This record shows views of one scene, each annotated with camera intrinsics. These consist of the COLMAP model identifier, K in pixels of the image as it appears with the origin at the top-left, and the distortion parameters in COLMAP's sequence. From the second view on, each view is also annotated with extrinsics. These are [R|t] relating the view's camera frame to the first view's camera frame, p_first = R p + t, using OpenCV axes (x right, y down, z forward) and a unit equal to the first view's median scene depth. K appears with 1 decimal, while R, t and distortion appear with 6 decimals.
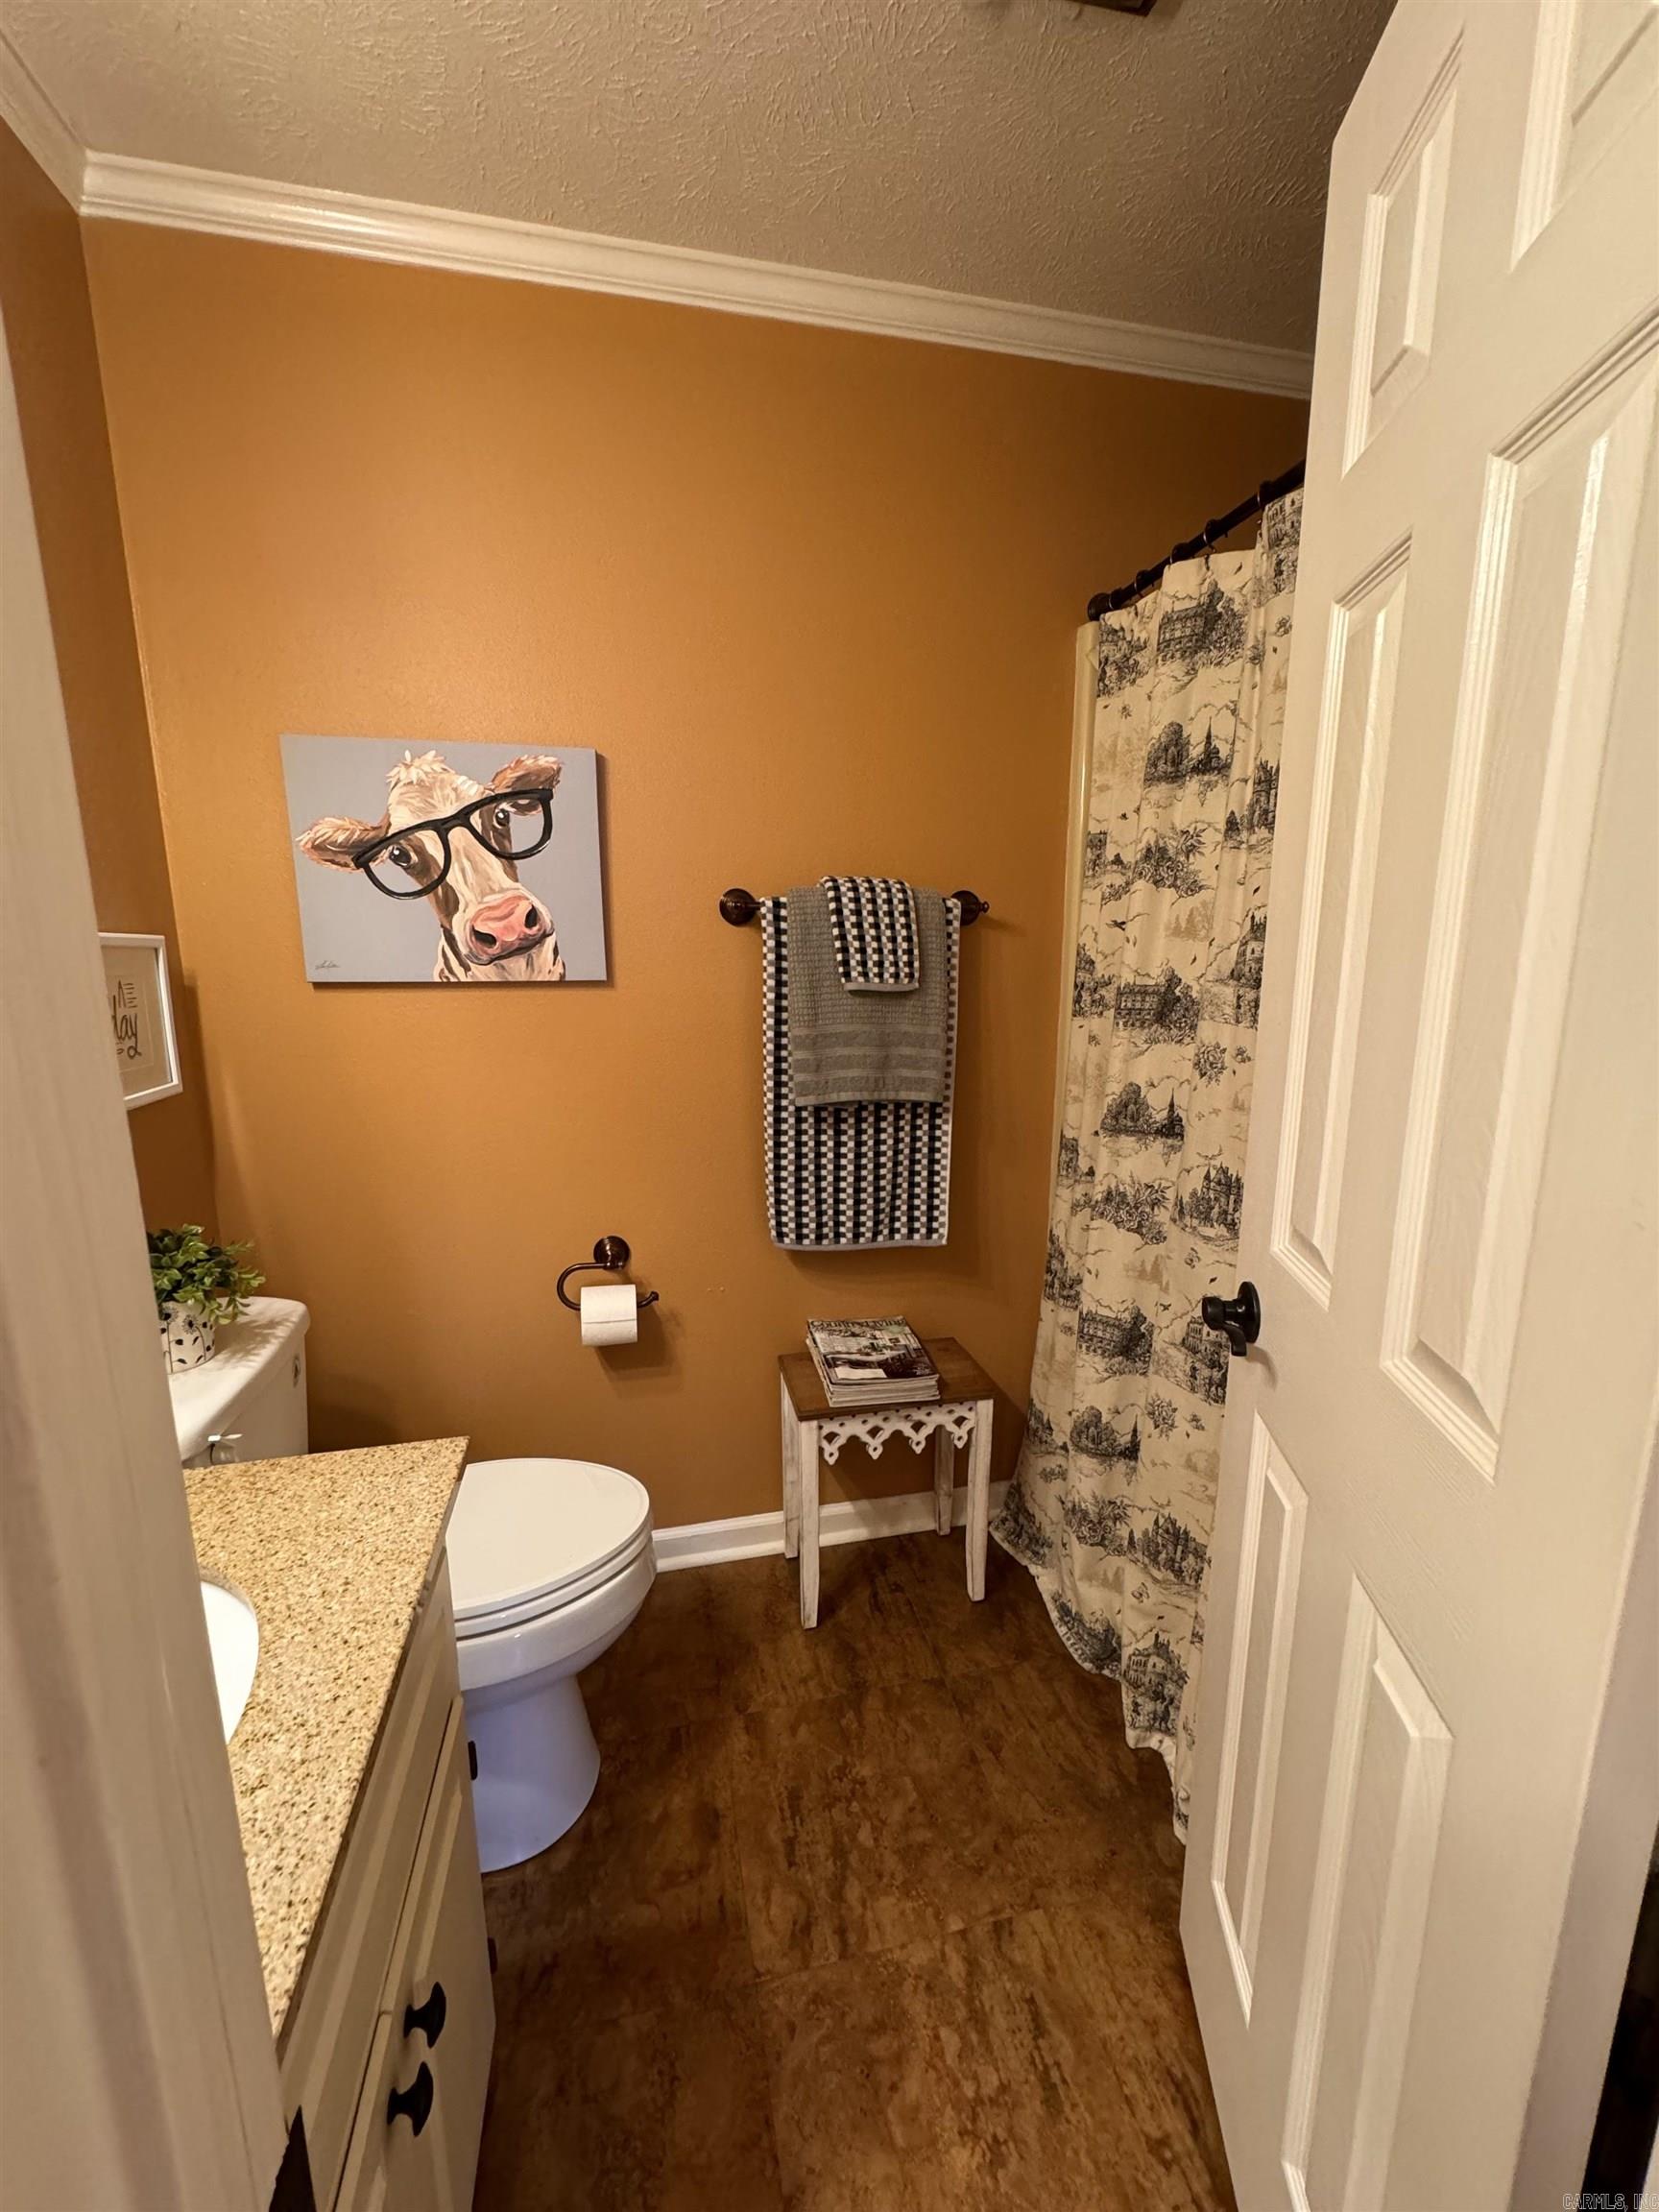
lens RADIAL K [[882.5, 0, 829.5], [0, 882.5, 1106.0], [0, 0, 1]] dist [-0.002802, 0.000043]
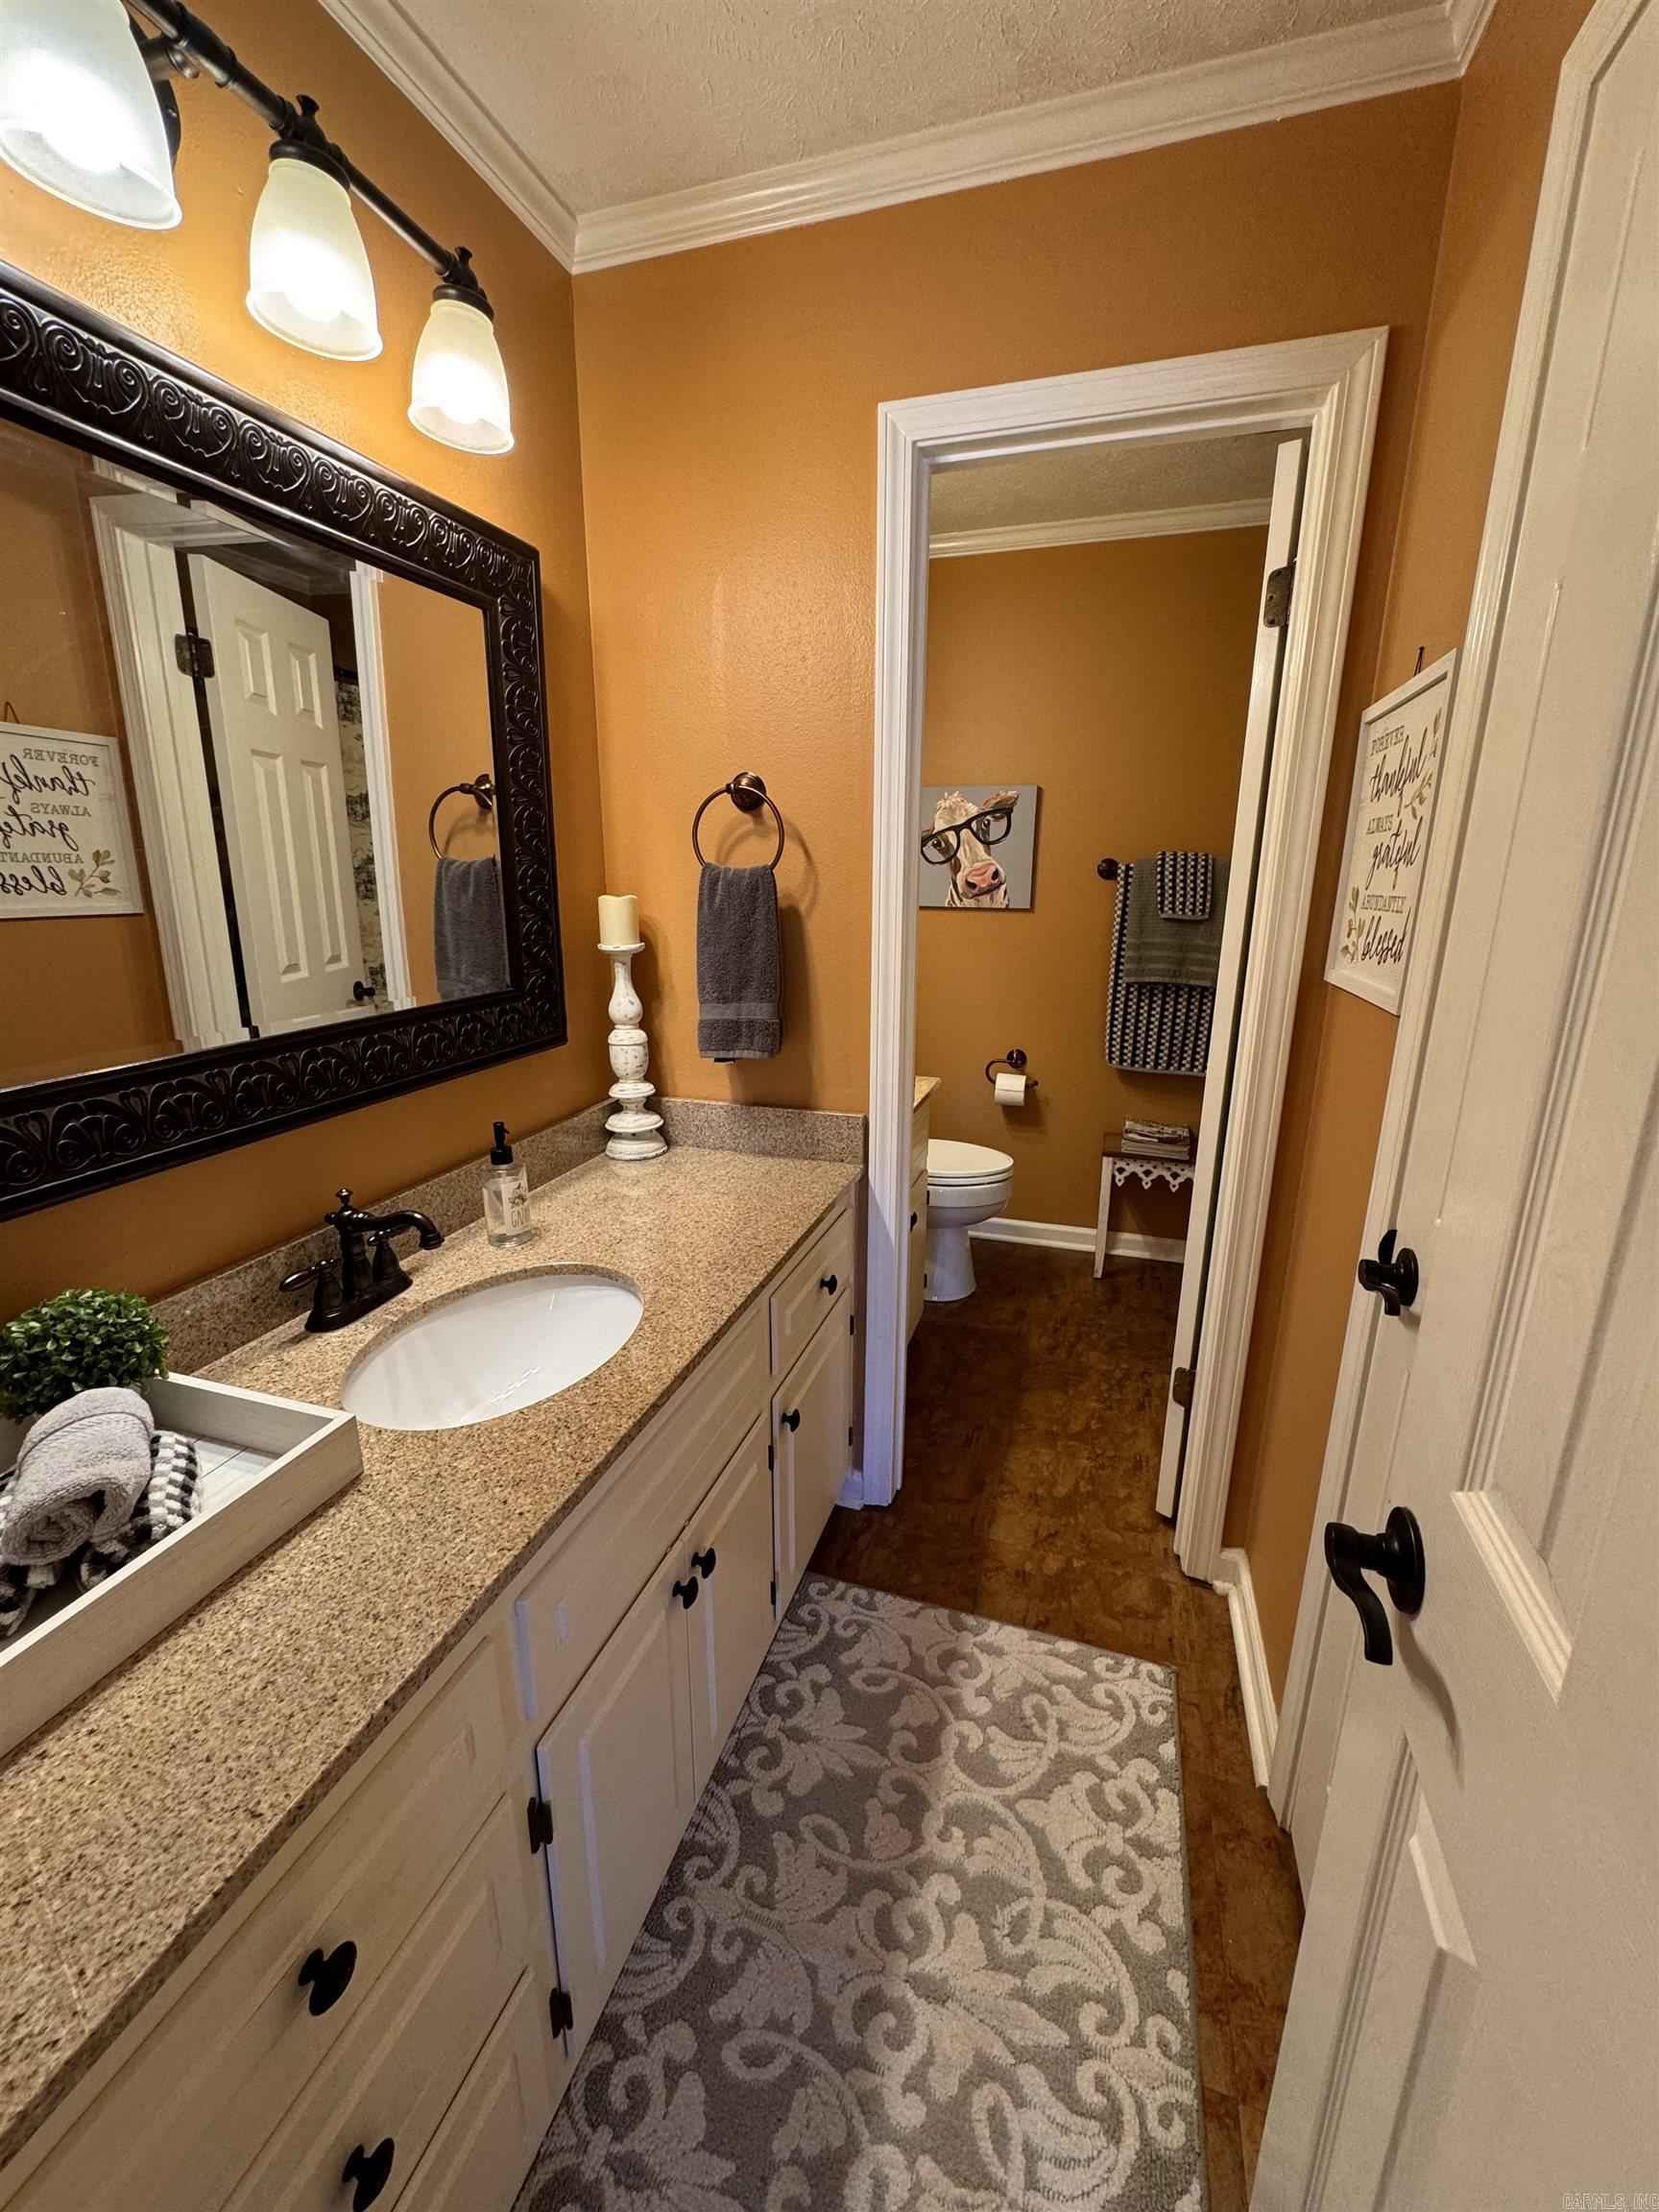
lens RADIAL K [[882.5, 0, 829.5], [0, 882.5, 1106.0], [0, 0, 1]] dist [-0.002802, 0.000043]
pose [[0.862376, 0.136359, -0.487558, 0.349440], [-0.102824, 0.990148, 0.095051, 0.137911], [0.495716, -0.031837, 0.867901, -0.847637]]
